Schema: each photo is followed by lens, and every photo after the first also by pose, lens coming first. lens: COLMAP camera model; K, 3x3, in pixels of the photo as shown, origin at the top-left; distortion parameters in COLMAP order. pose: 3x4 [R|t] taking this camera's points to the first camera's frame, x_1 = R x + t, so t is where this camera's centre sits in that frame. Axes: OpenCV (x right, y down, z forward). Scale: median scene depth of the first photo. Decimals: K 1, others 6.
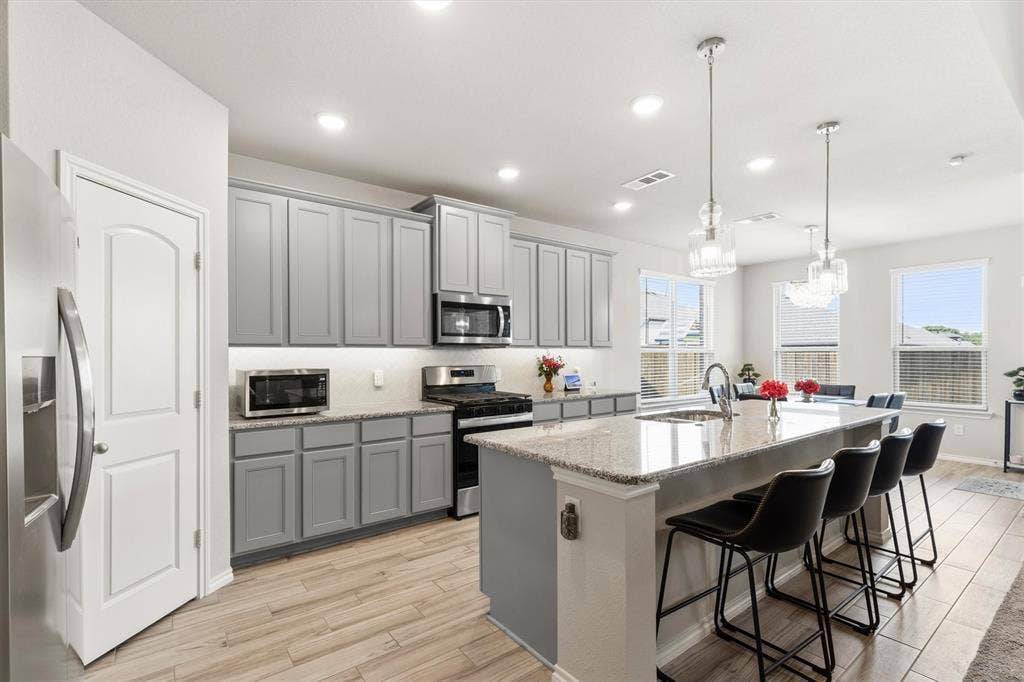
lens RADIAL K [[462.1, 0, 506.3], [0, 462.1, 351.2], [0, 0, 1]] dist [0.000363, -0.000471]
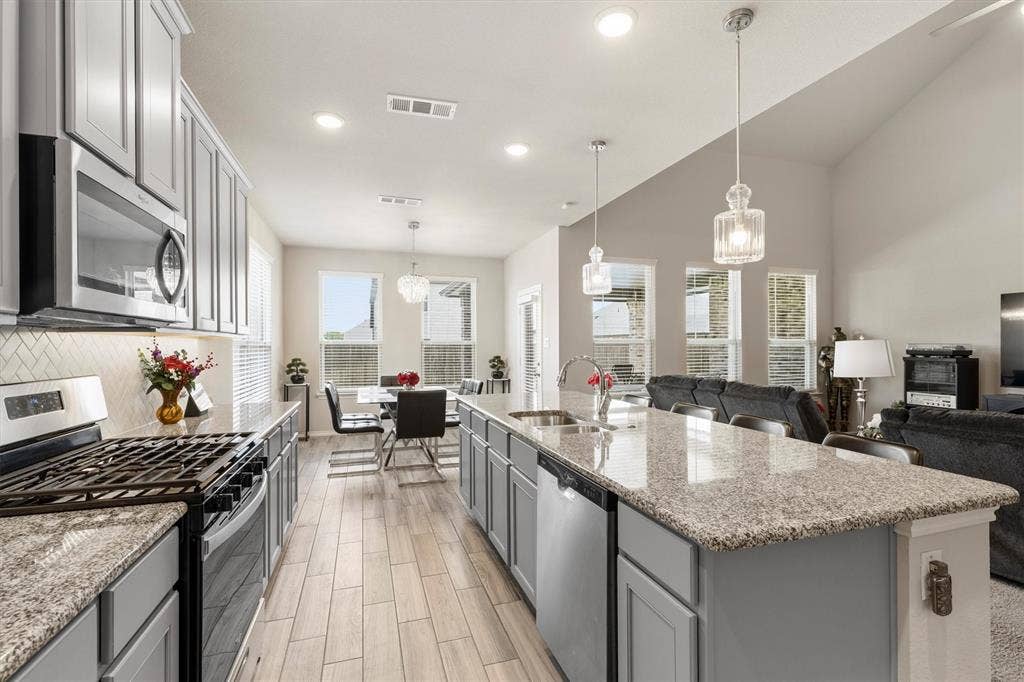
lens RADIAL K [[462.1, 0, 516.5], [0, 462.1, 348.8], [0, 0, 1]] dist [0.000363, -0.000471]
pose [[0.326247, -0.003613, 0.945278, -0.244423], [-0.006033, 0.999964, 0.005904, 0.003034], [-0.945265, -0.007629, 0.326214, 0.463287]]
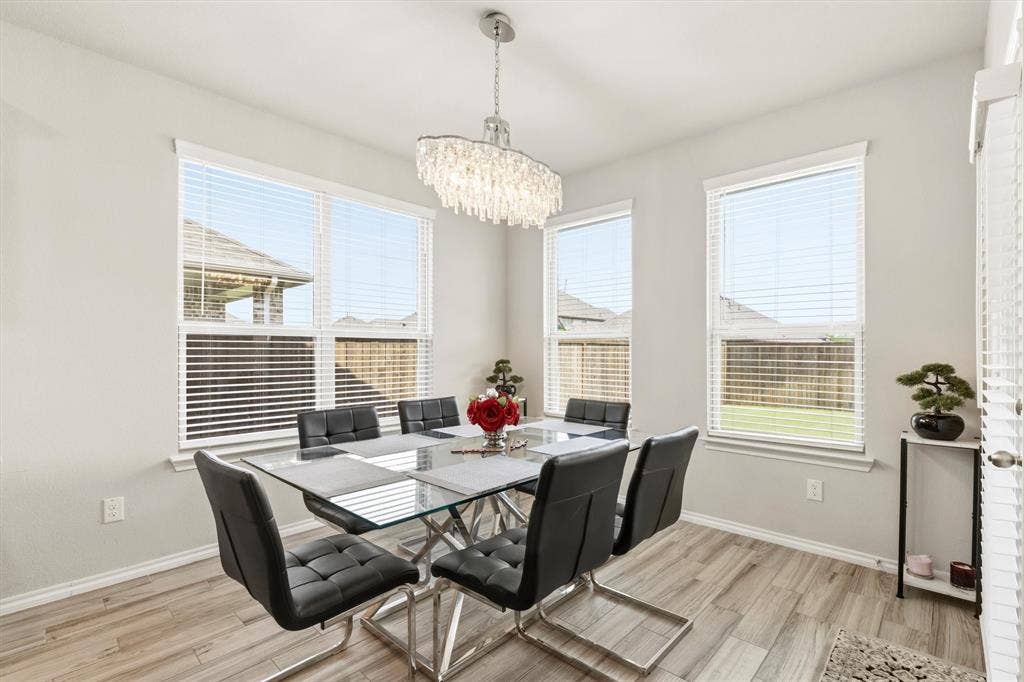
lens RADIAL K [[462.1, 0, 516.9], [0, 462.1, 348.0], [0, 0, 1]] dist [0.000363, -0.000471]
pose [[0.984320, 0.002121, 0.176377, 0.636242], [-0.001762, 0.999996, -0.002192, 0.020274], [-0.176381, 0.001846, 0.984320, 0.626252]]
